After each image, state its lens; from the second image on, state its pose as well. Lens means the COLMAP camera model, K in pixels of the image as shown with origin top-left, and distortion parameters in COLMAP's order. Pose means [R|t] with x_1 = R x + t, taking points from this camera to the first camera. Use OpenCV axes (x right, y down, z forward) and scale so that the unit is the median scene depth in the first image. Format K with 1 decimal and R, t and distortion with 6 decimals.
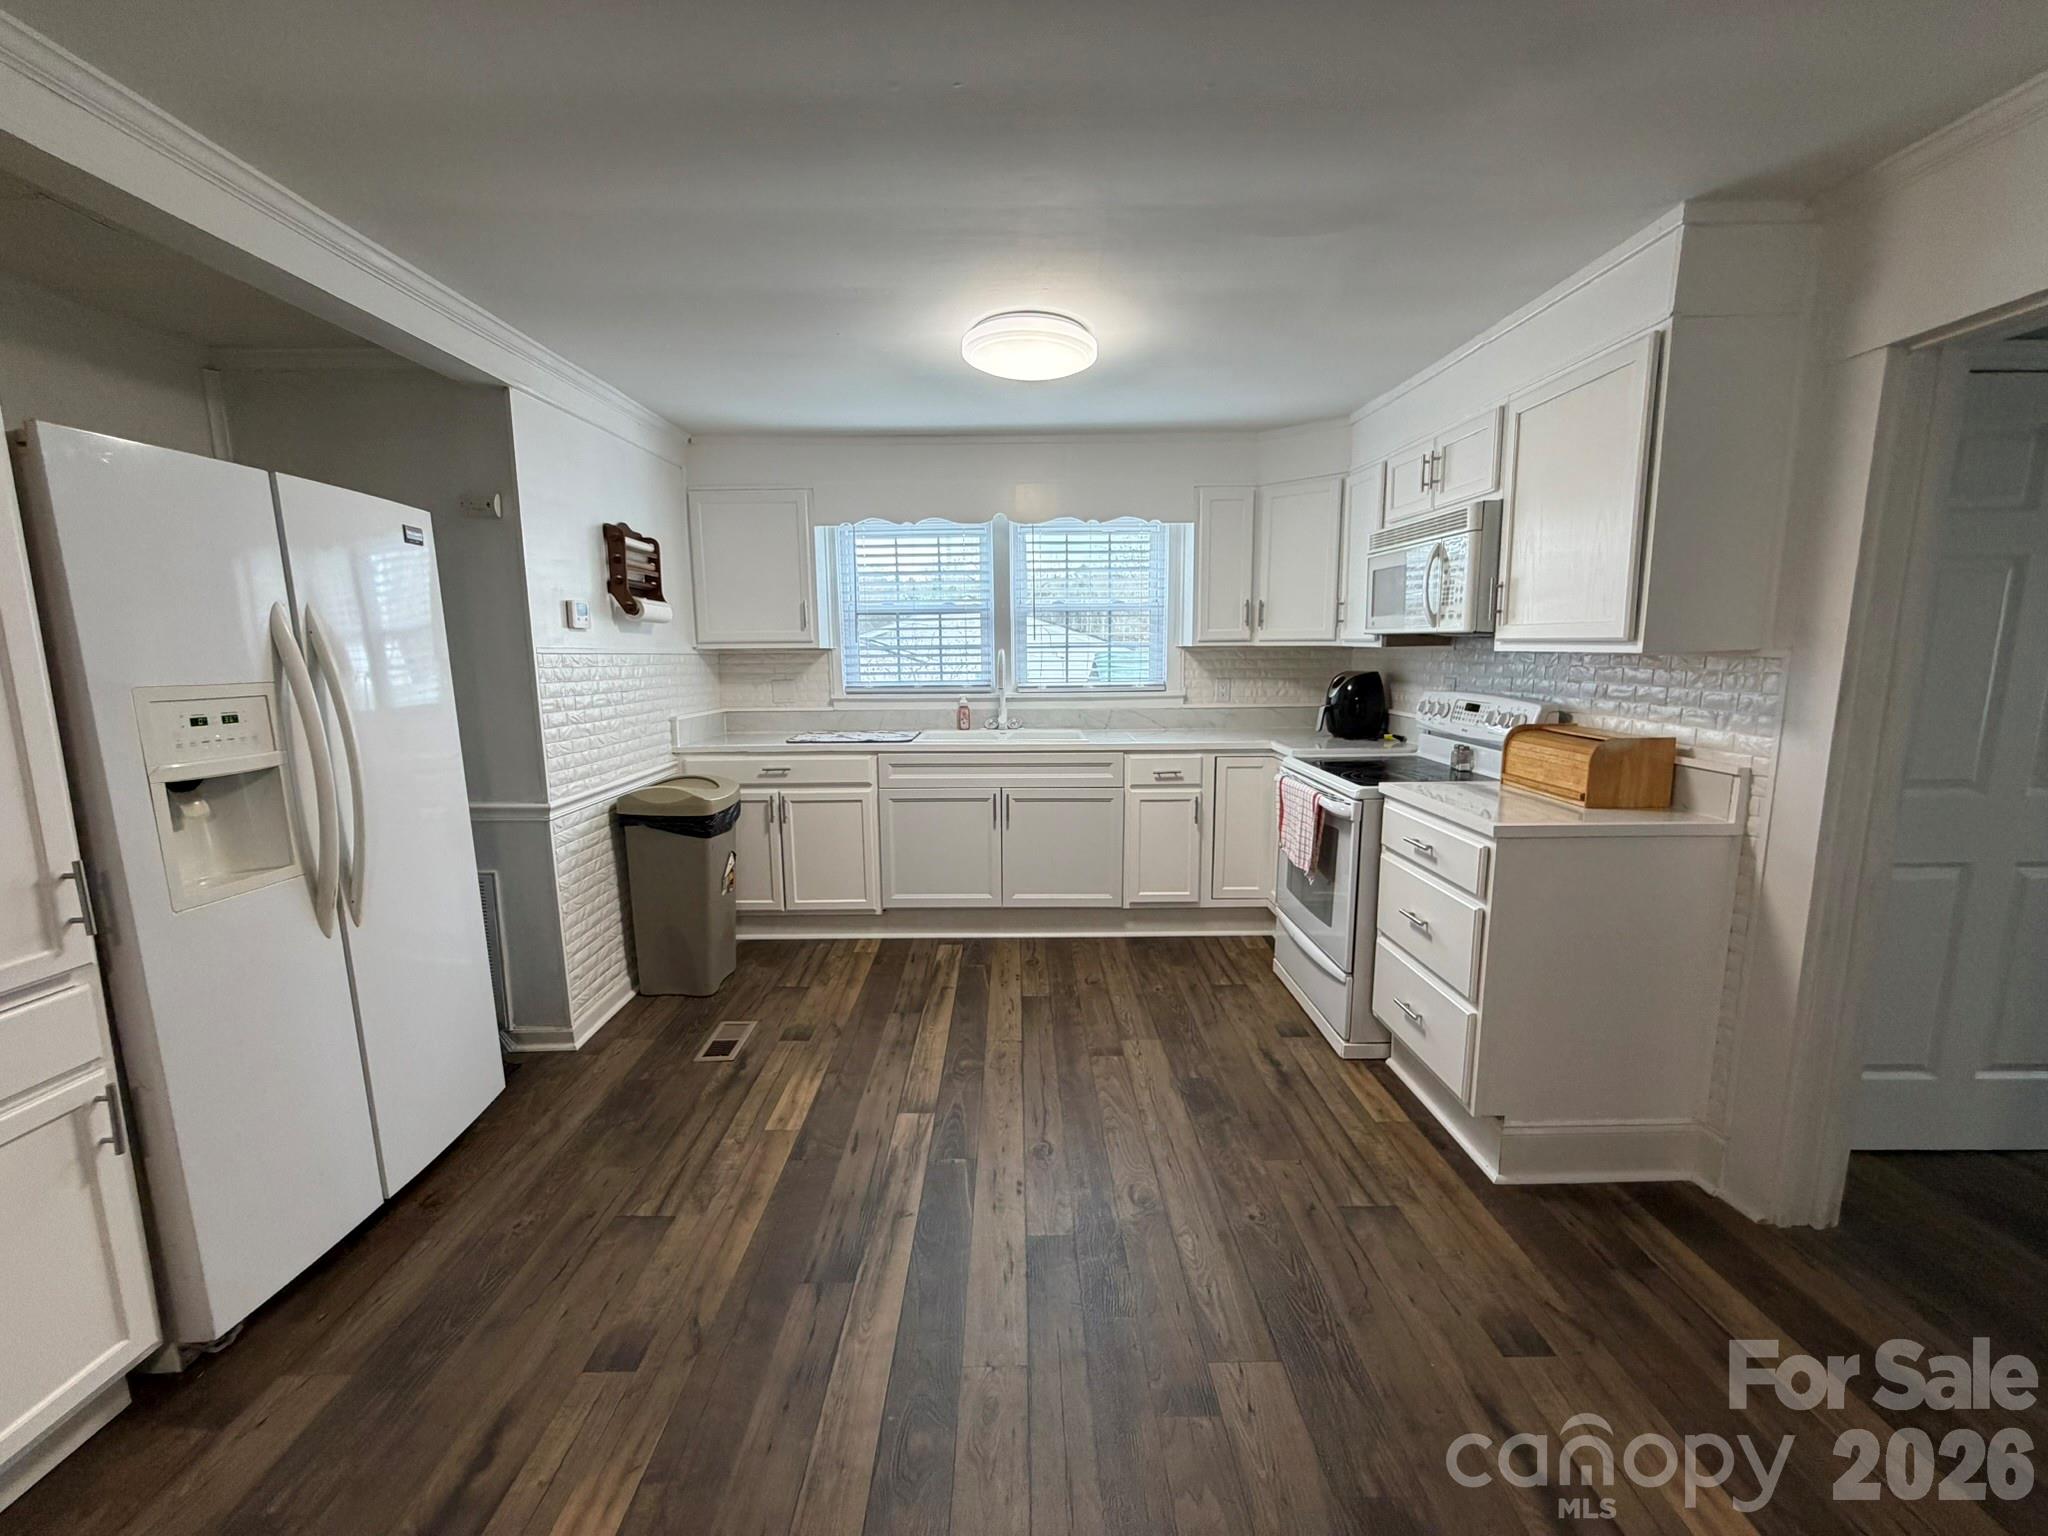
lens RADIAL K [[815.8, 0, 1015.0], [0, 815.8, 769.7], [0, 0, 1]] dist [0.000515, -0.000195]
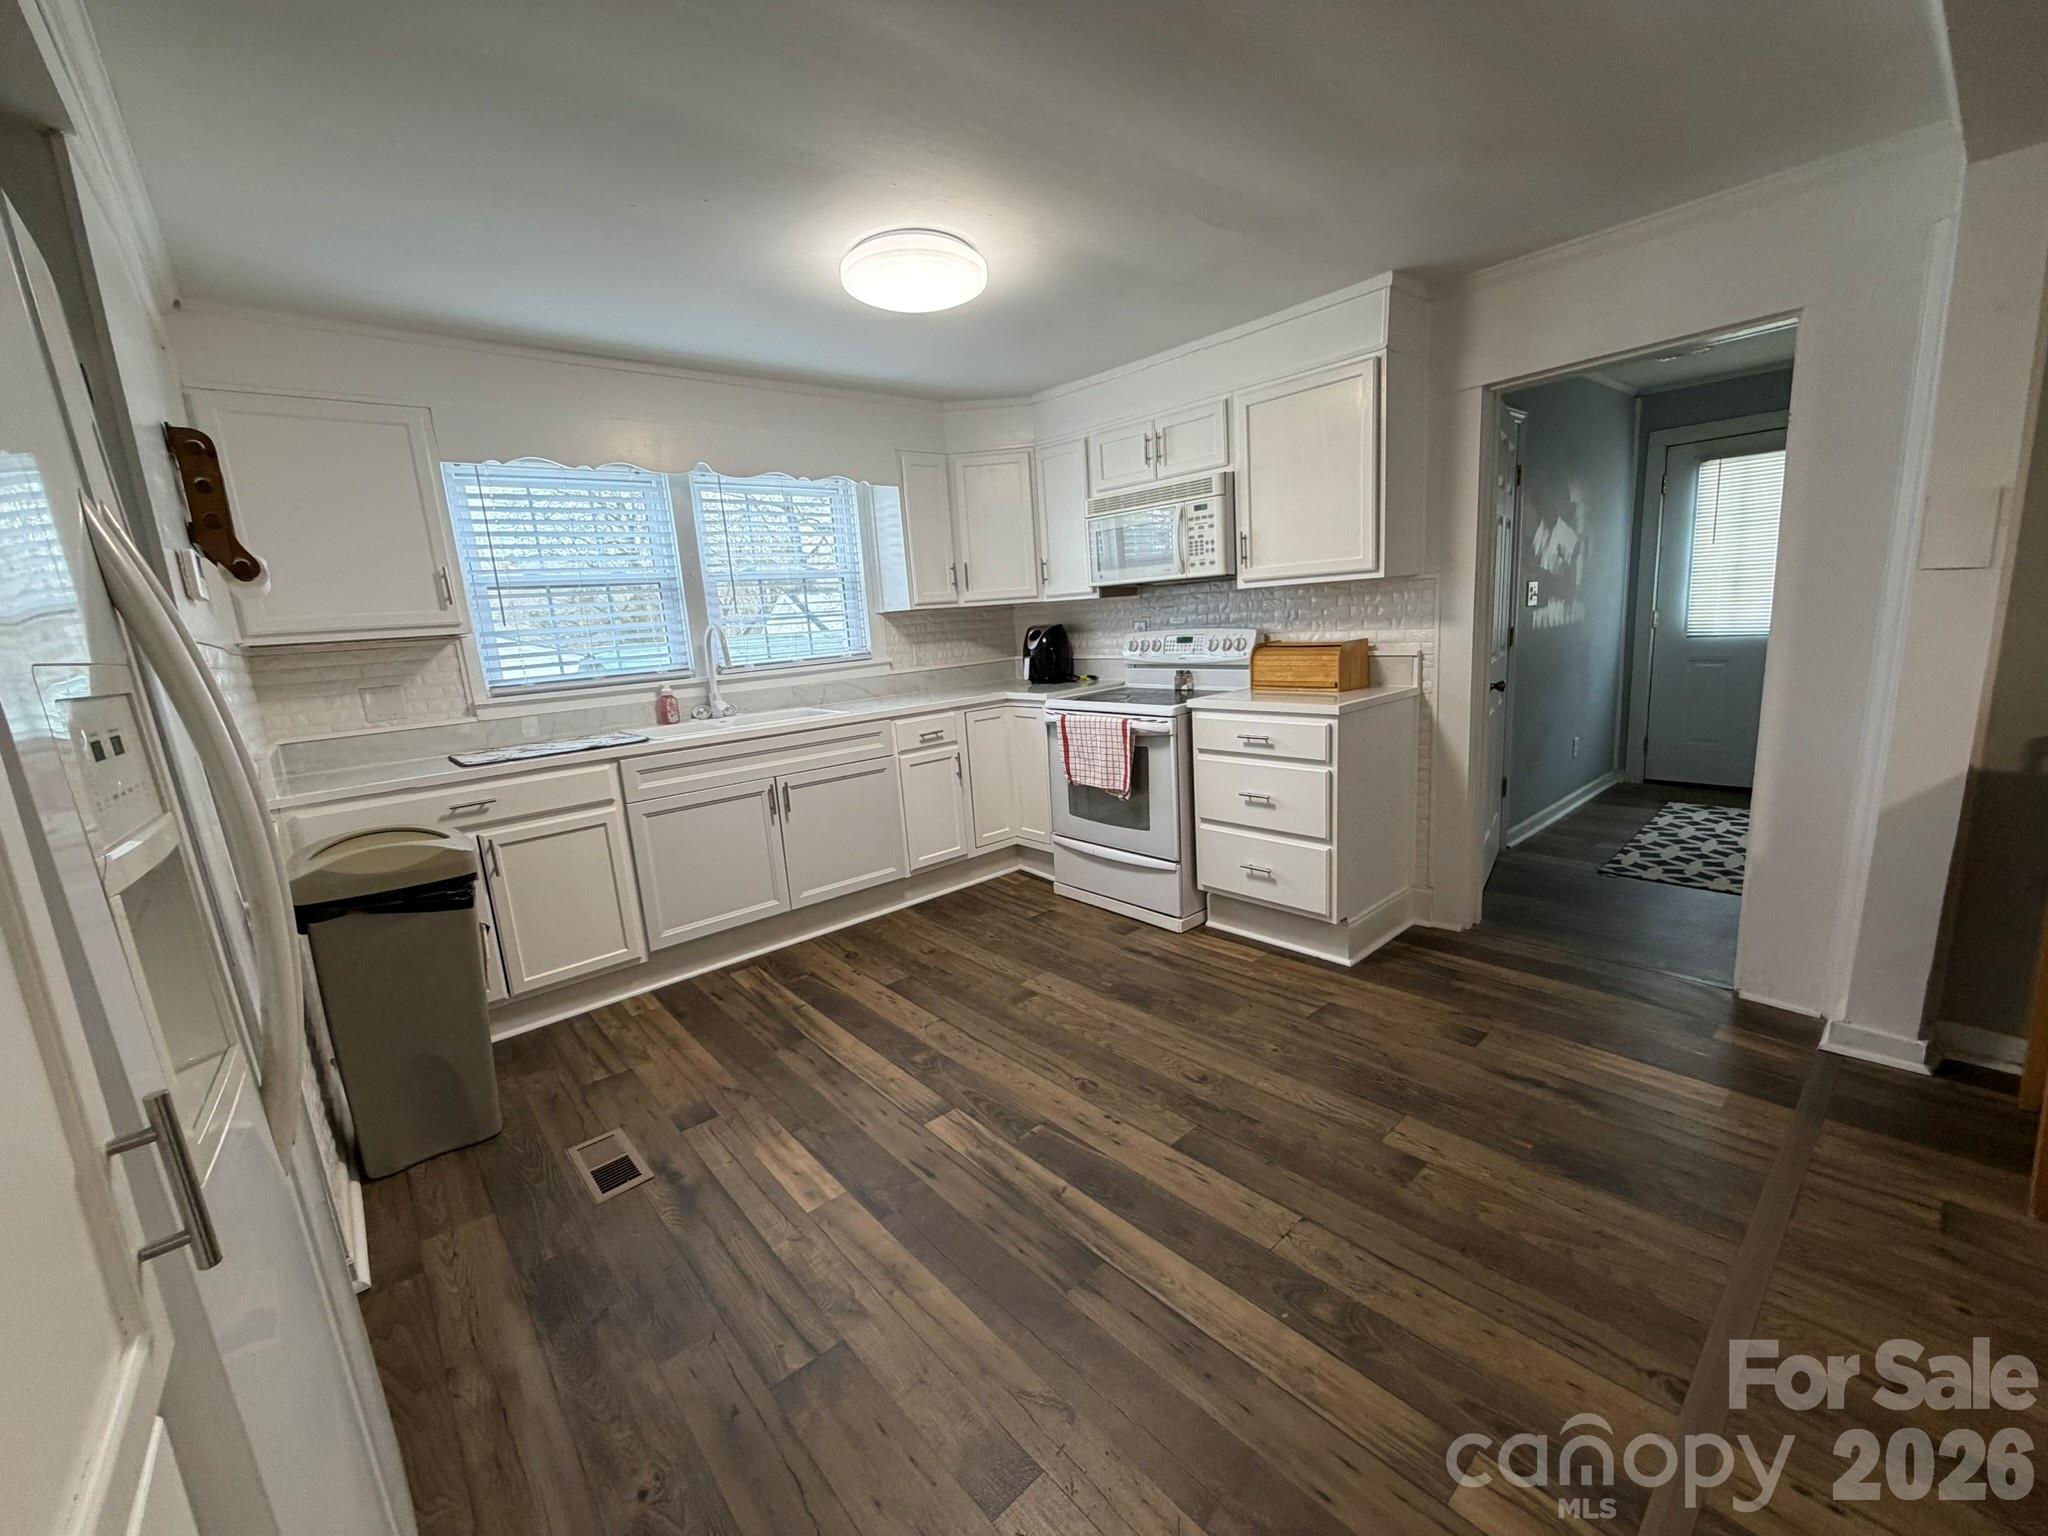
lens RADIAL K [[815.8, 0, 1018.1], [0, 815.8, 770.8], [0, 0, 1]] dist [0.000515, -0.000195]
pose [[0.758117, -0.164508, 0.631027, -0.466341], [0.158888, 0.985093, 0.065924, -0.000591], [-0.632466, 0.050284, 0.772955, 0.191375]]
